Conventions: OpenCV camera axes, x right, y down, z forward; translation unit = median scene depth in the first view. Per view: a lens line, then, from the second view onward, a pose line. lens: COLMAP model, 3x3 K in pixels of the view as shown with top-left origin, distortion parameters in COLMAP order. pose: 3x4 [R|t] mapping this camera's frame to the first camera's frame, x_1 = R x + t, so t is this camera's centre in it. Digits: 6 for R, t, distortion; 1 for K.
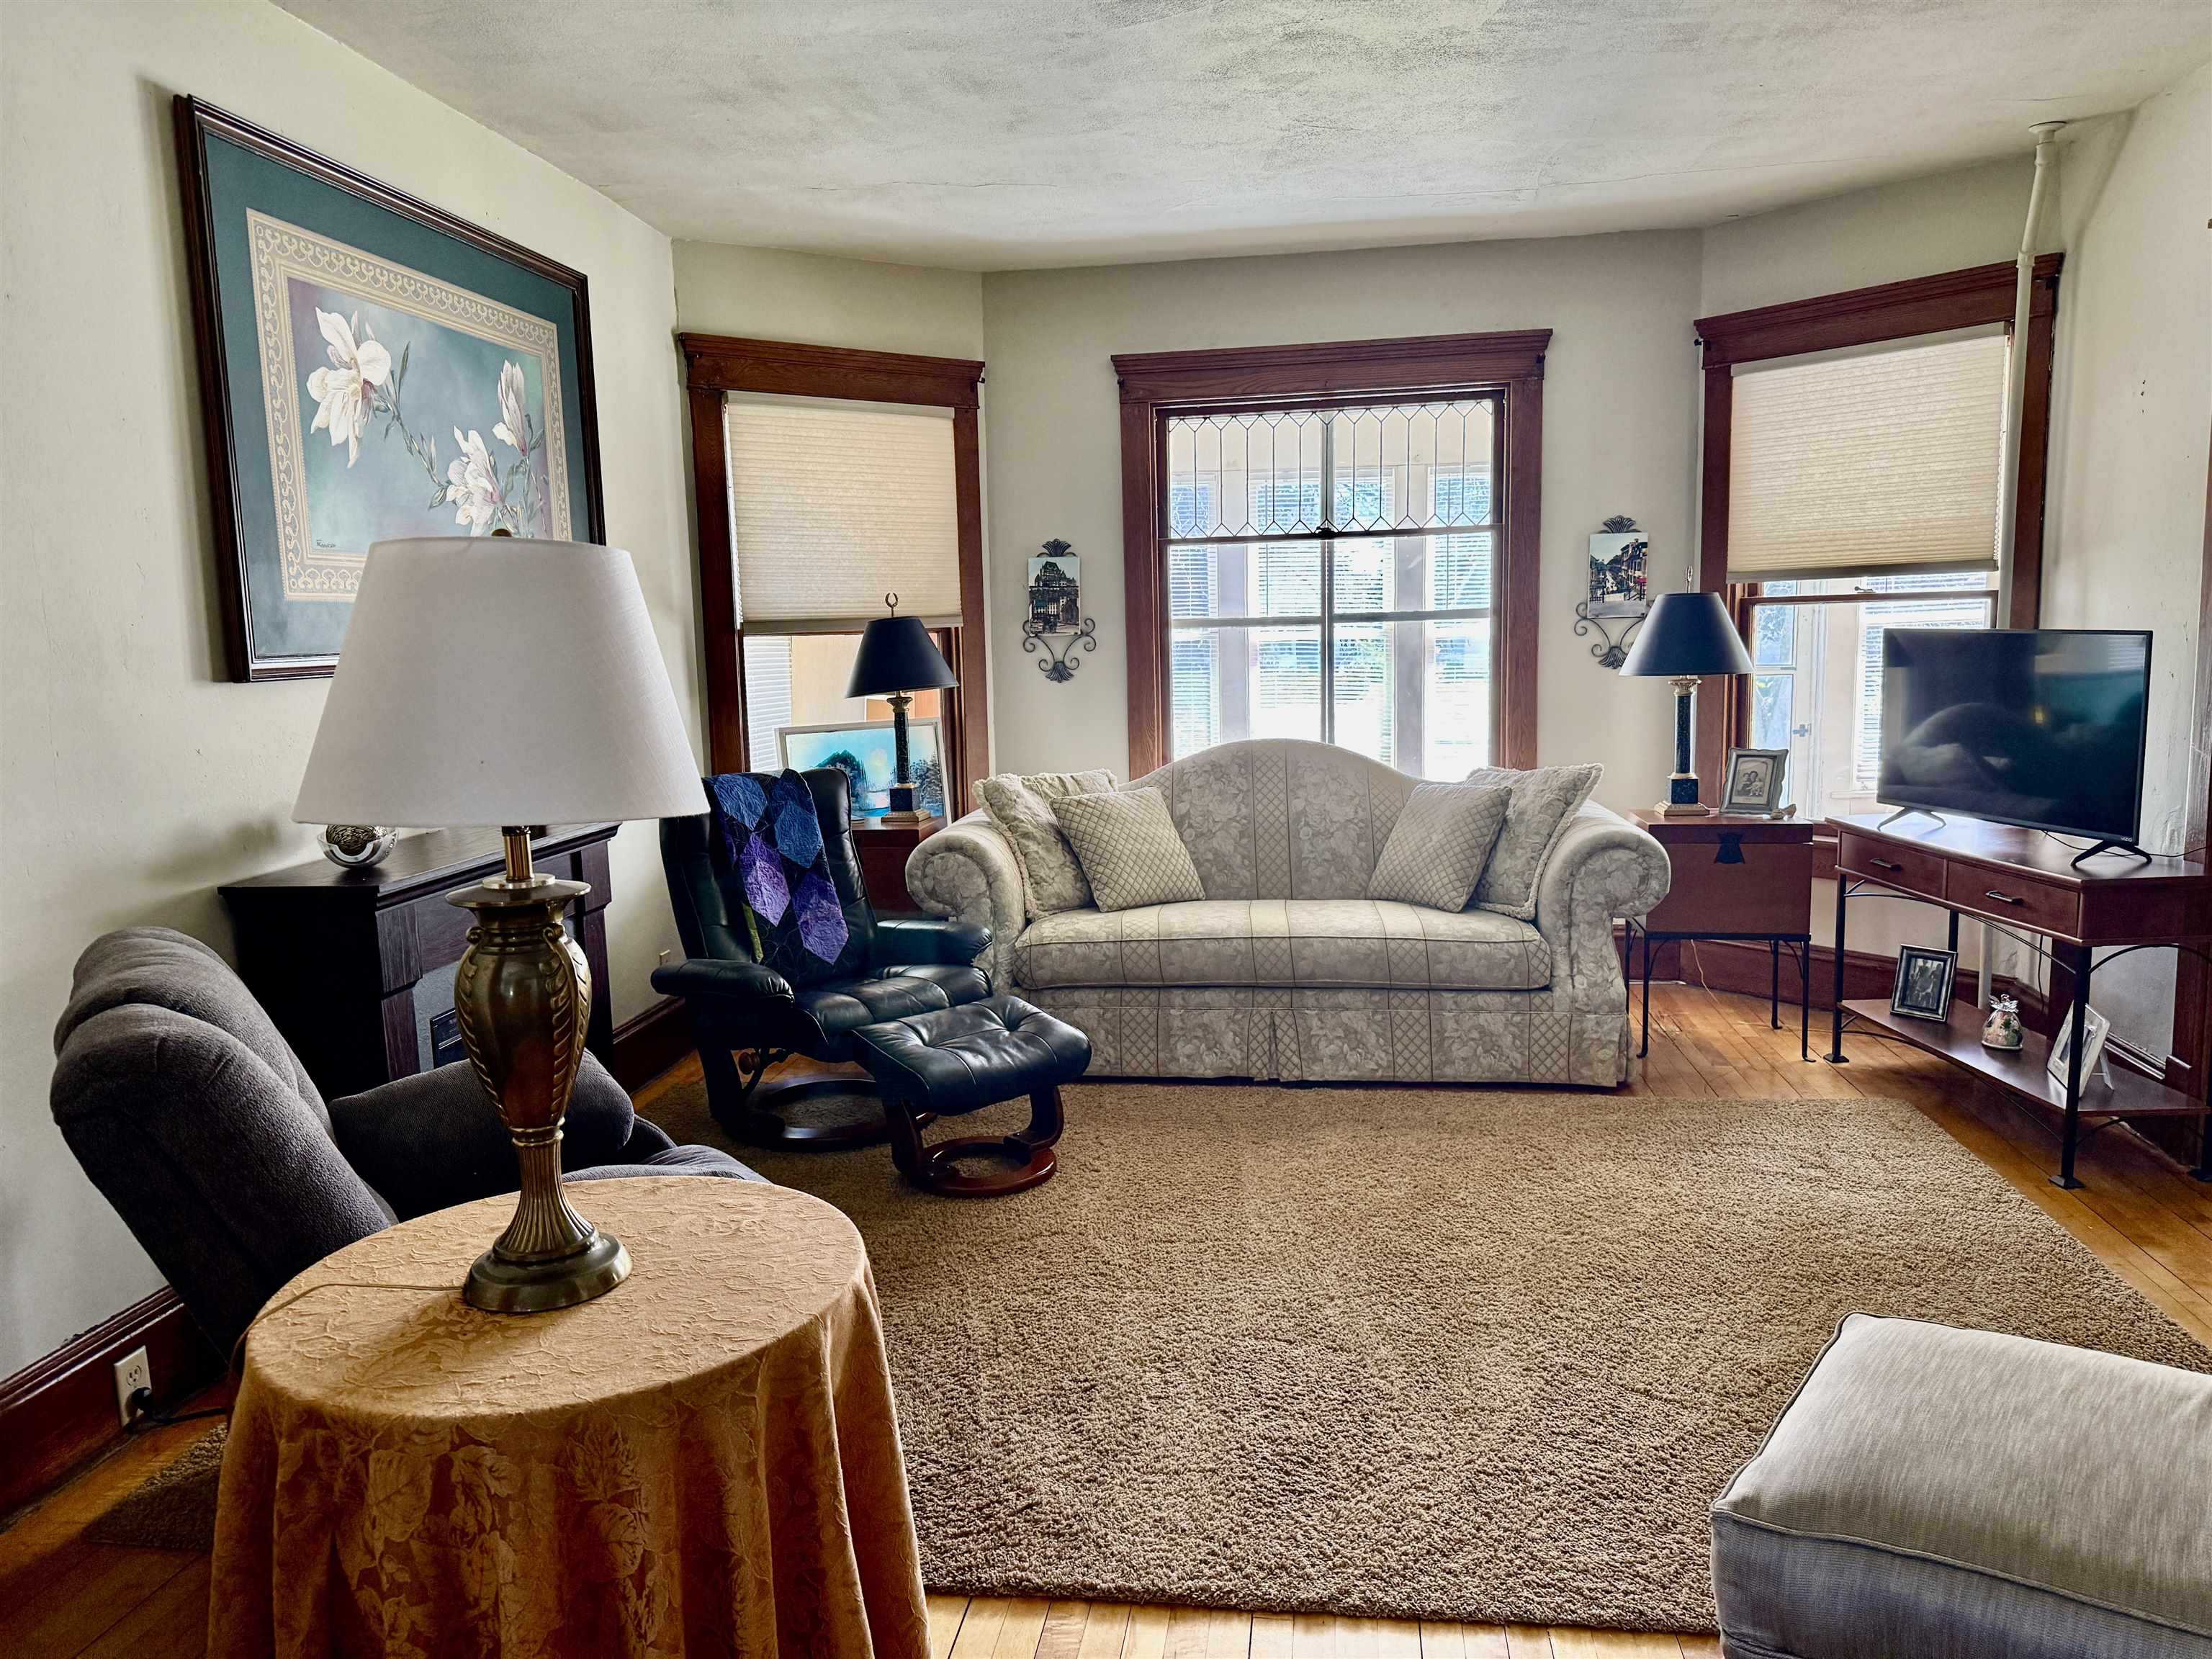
lens RADIAL K [[1534.1, 0, 1093.3], [0, 1534.1, 833.9], [0, 0, 1]] dist [0.099640, -0.139397]
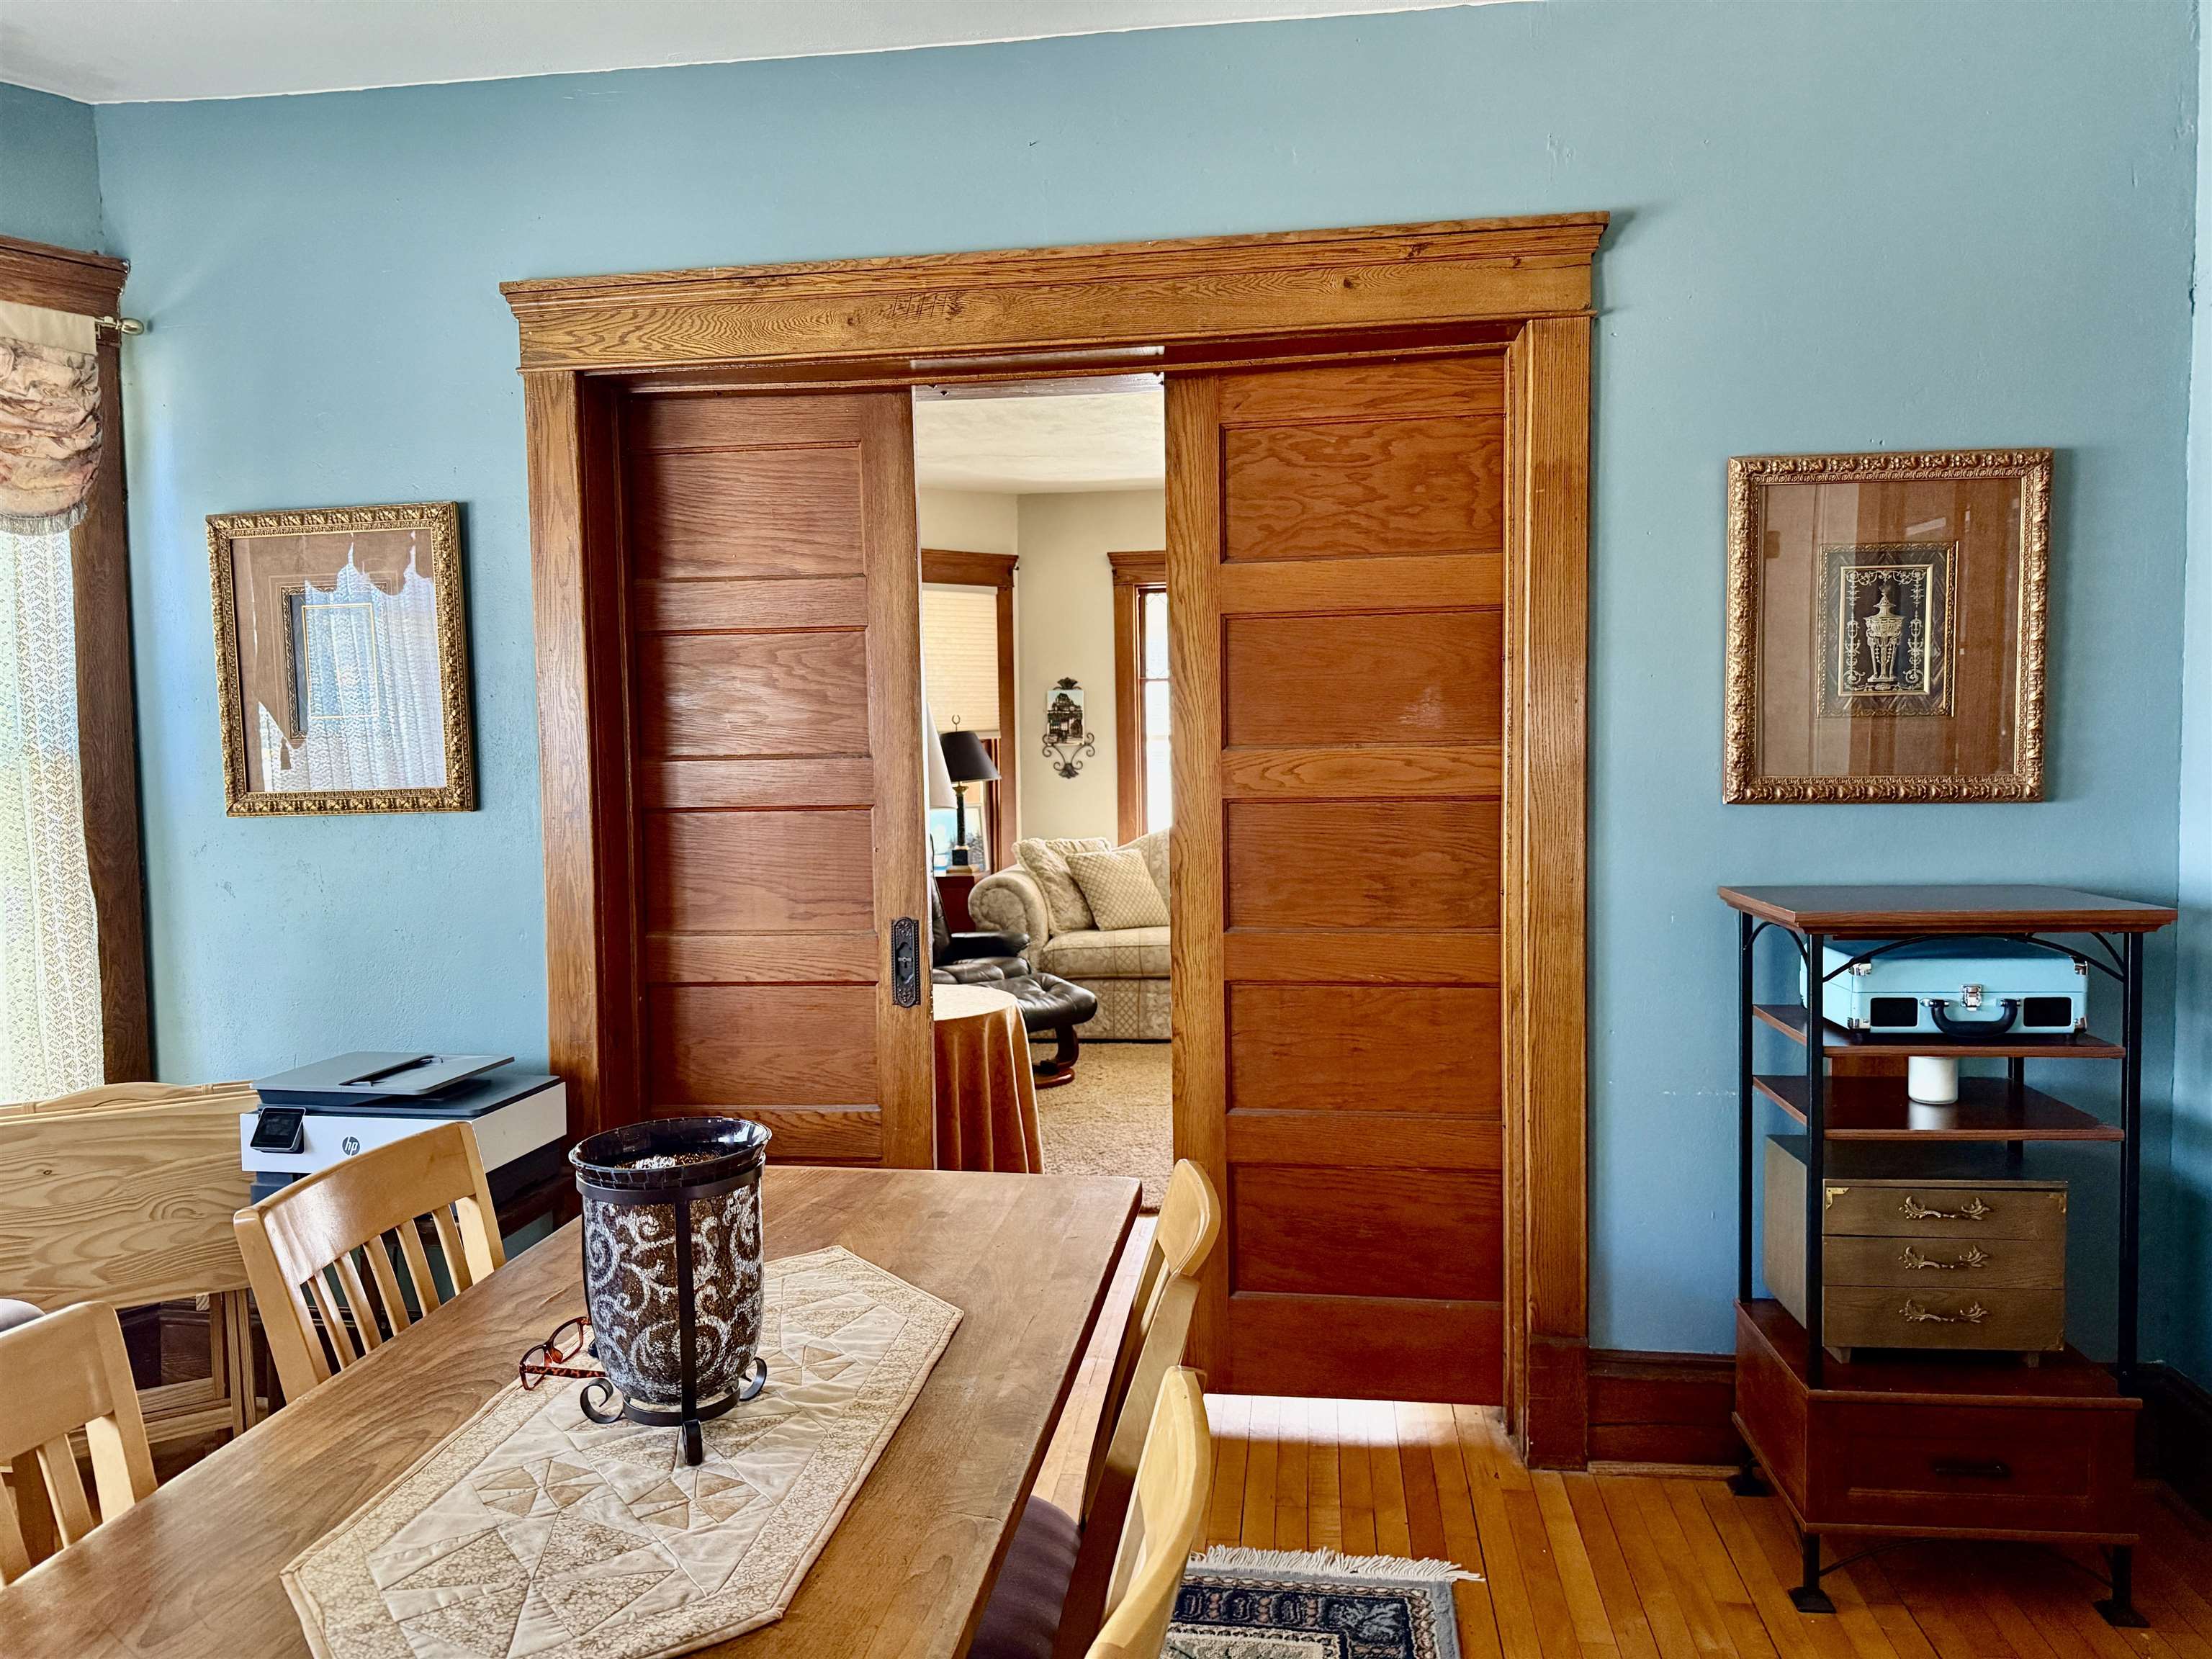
lens RADIAL K [[1534.1, 0, 1093.3], [0, 1534.1, 833.9], [0, 0, 1]] dist [0.099640, -0.139397]
pose [[0.999874, 0.006864, 0.014316, -0.022619], [-0.005760, 0.997107, -0.075789, 0.067250], [-0.014795, 0.075697, 0.997021, -0.455561]]
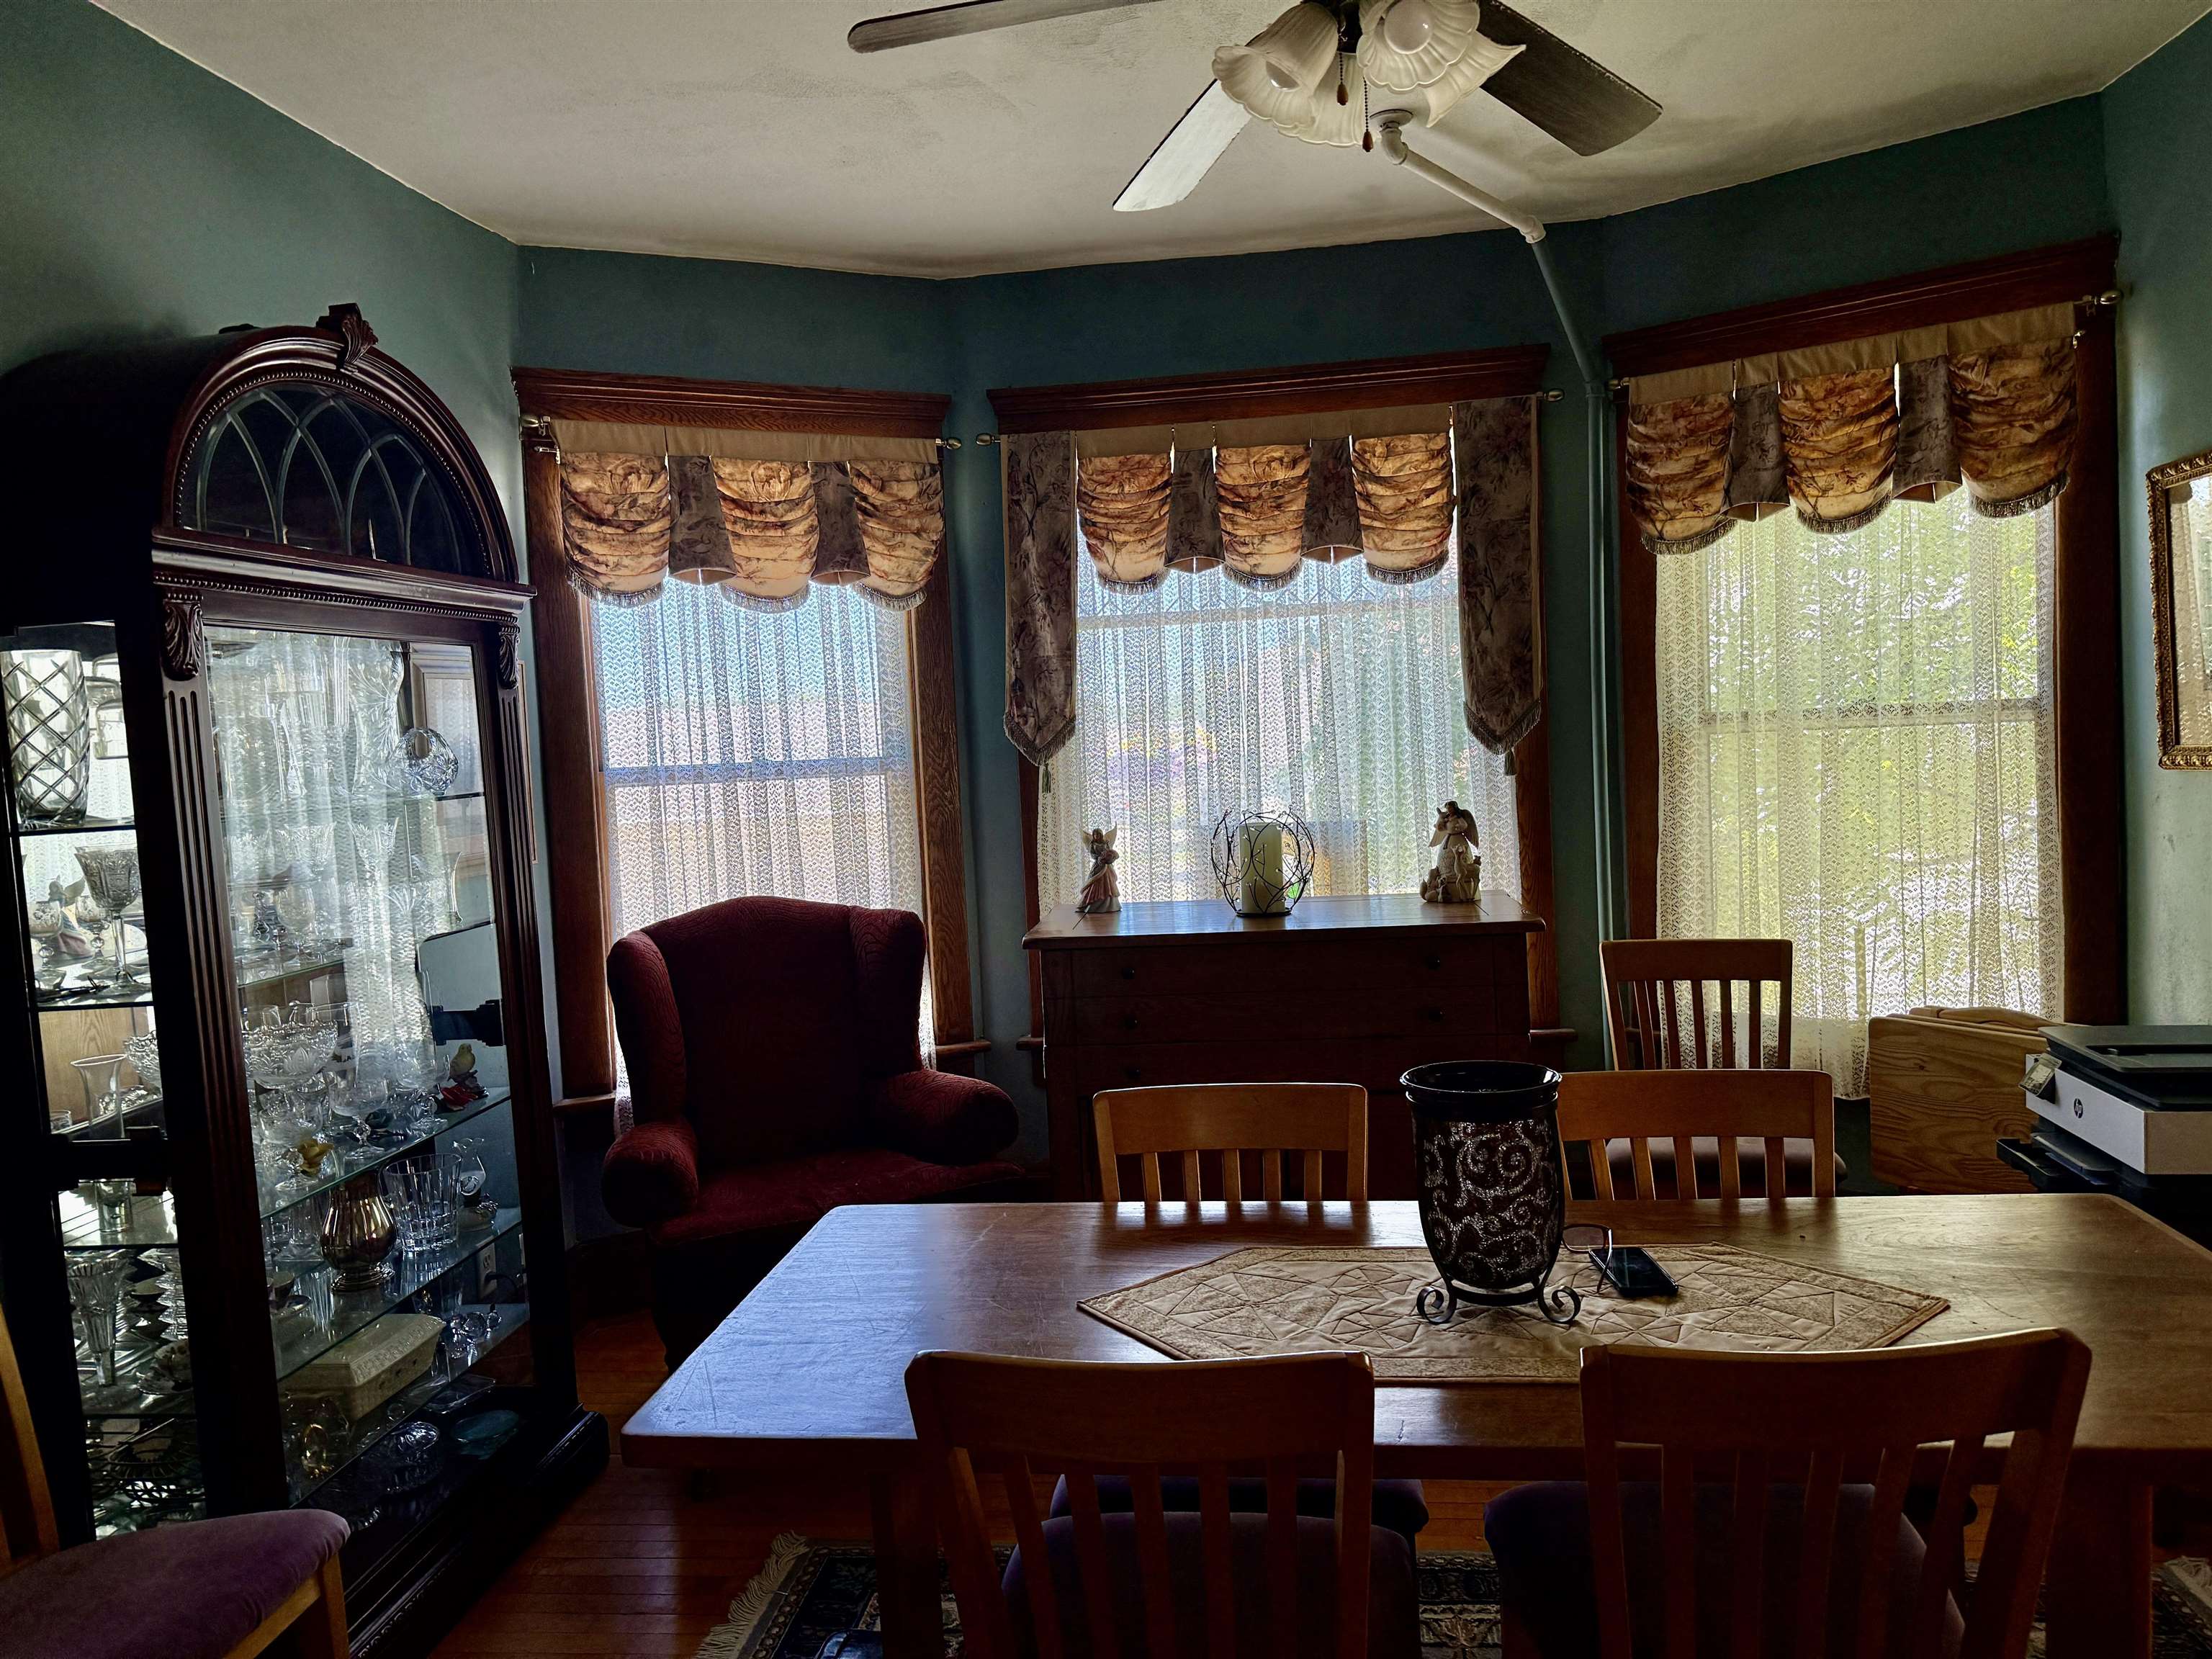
lens RADIAL K [[1534.1, 0, 1093.3], [0, 1534.1, 833.9], [0, 0, 1]] dist [0.099640, -0.139397]
pose [[0.021985, 0.078194, -0.996696, 0.255062], [-0.094052, 0.992677, 0.075804, 0.032834], [0.995325, 0.092075, 0.029178, -0.265292]]
